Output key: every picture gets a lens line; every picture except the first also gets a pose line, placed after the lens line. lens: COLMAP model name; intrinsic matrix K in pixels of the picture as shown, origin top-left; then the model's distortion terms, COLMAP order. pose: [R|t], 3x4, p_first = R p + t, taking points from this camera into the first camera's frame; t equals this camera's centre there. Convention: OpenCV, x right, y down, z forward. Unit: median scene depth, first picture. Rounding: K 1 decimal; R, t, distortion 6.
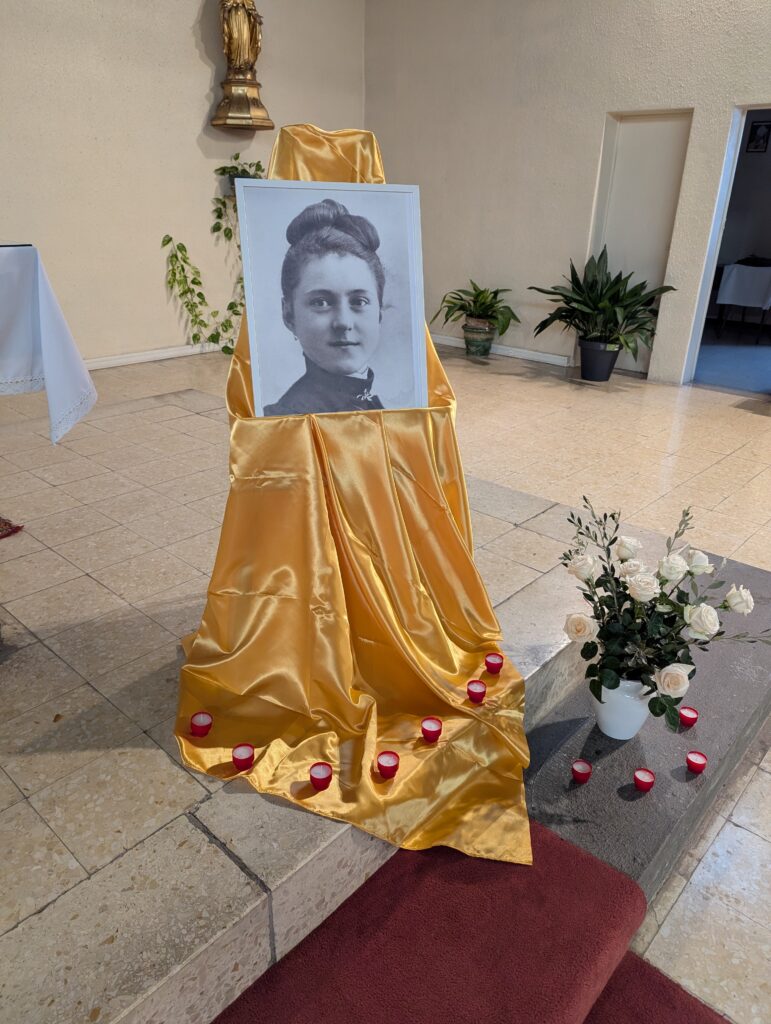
lens RADIAL K [[719.5, 0, 374.4], [0, 719.5, 495.4], [0, 0, 1]] dist [0.055971, -0.045836]
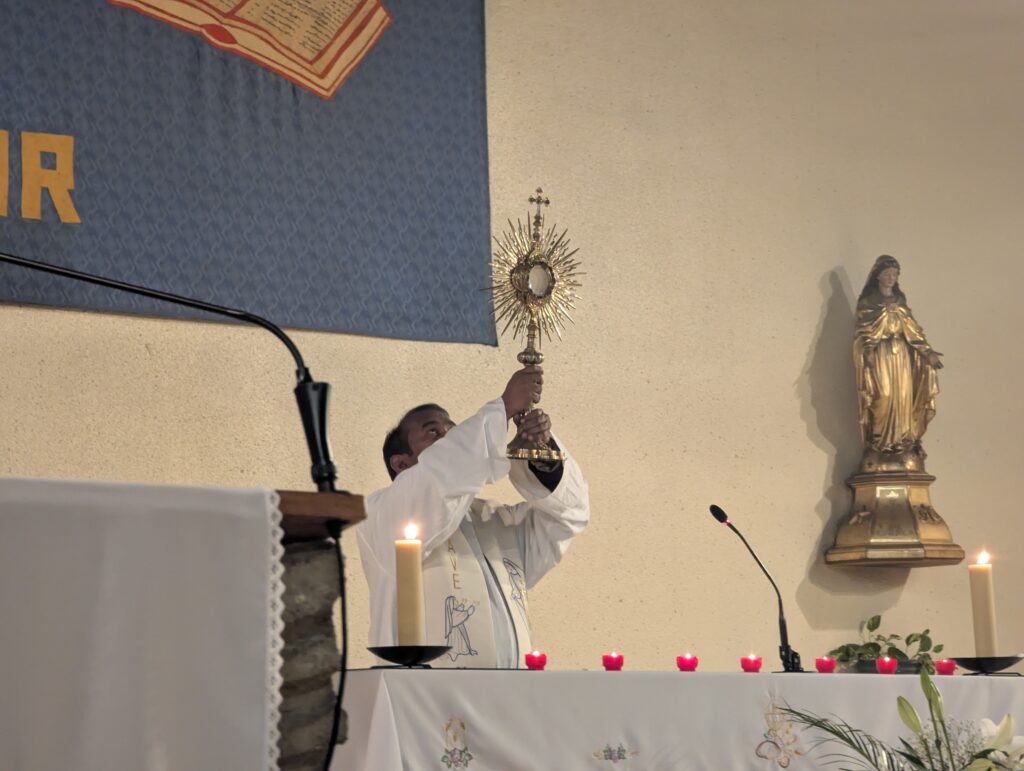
lens RADIAL K [[3597.1, 0, 513.3], [0, 3597.1, 389.1], [0, 0, 1]] dist [-0.099638, 0.000000]
pose [[0.993819, -0.048505, -0.099858, -0.197467], [-0.006087, 0.874337, -0.485280, 0.493444], [0.110848, 0.482889, 0.868638, -1.036975]]
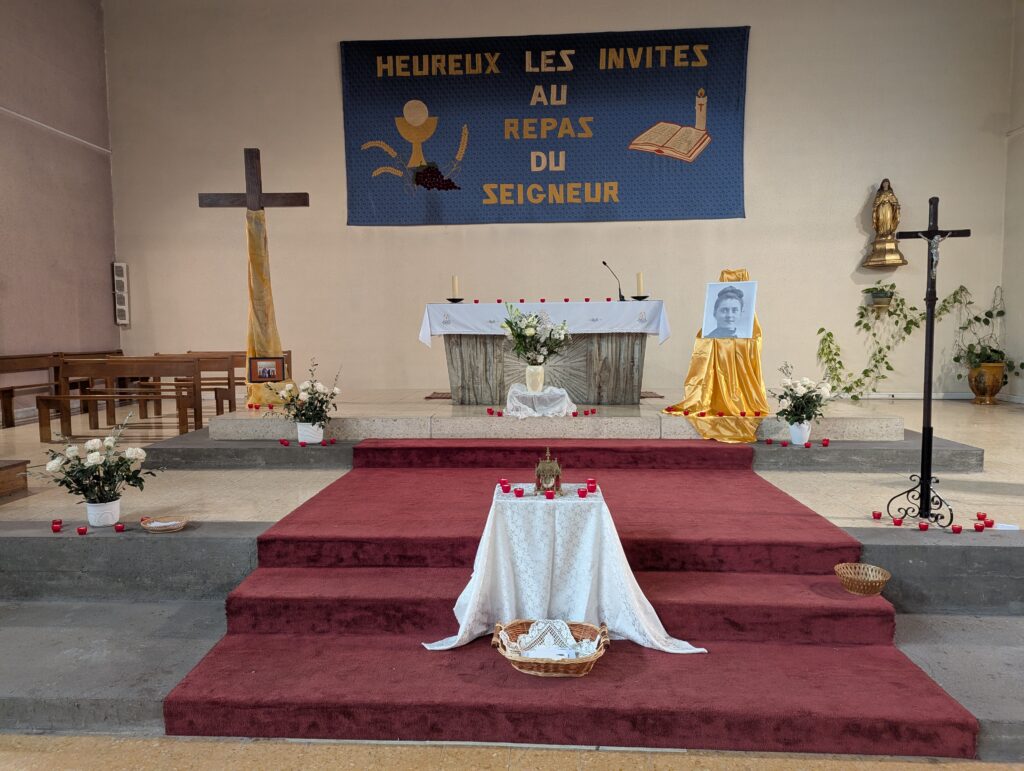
lens RADIAL K [[719.5, 0, 498.3], [0, 719.5, 390.3], [0, 0, 1]] dist [0.055971, -0.045836]
pose [[0.633110, 0.036370, -0.773207, 0.575456], [-0.277639, 0.943100, -0.182972, 0.311797], [0.722557, 0.330513, 0.607184, -0.549040]]
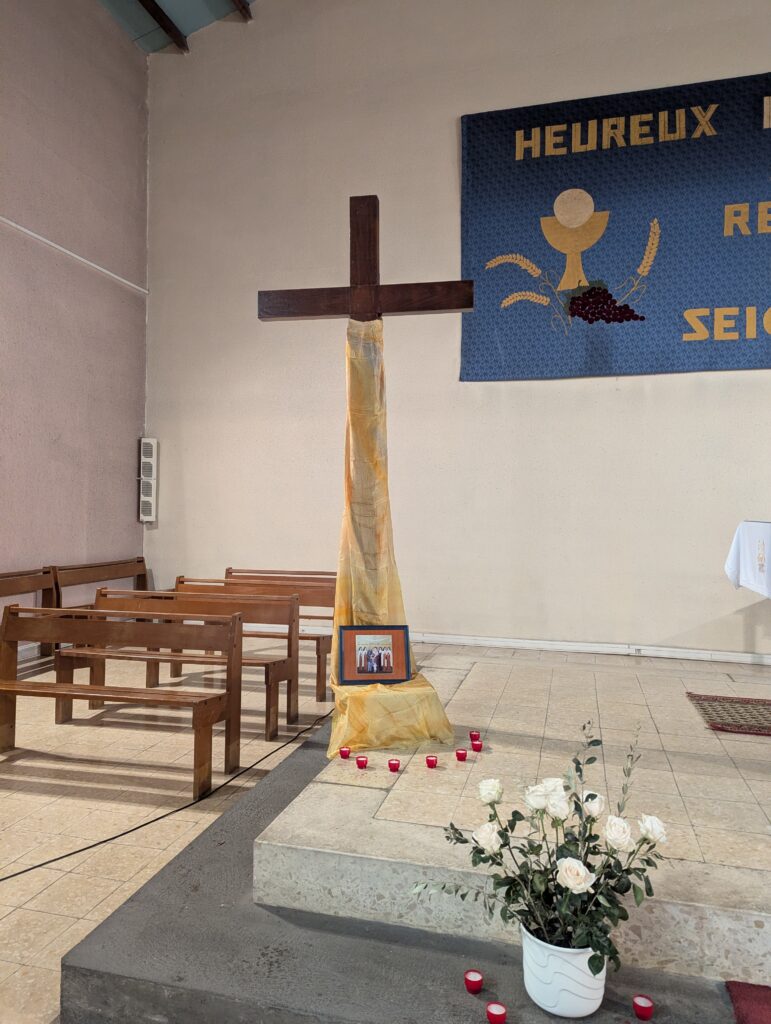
lens RADIAL K [[719.5, 0, 382.6], [0, 719.5, 516.2], [0, 0, 1]] dist [0.055971, -0.045836]
pose [[0.464352, -0.010808, -0.885585, -0.058842], [-0.341871, 0.920238, -0.190489, 0.180974], [0.817008, 0.391209, 0.423620, -0.392005]]
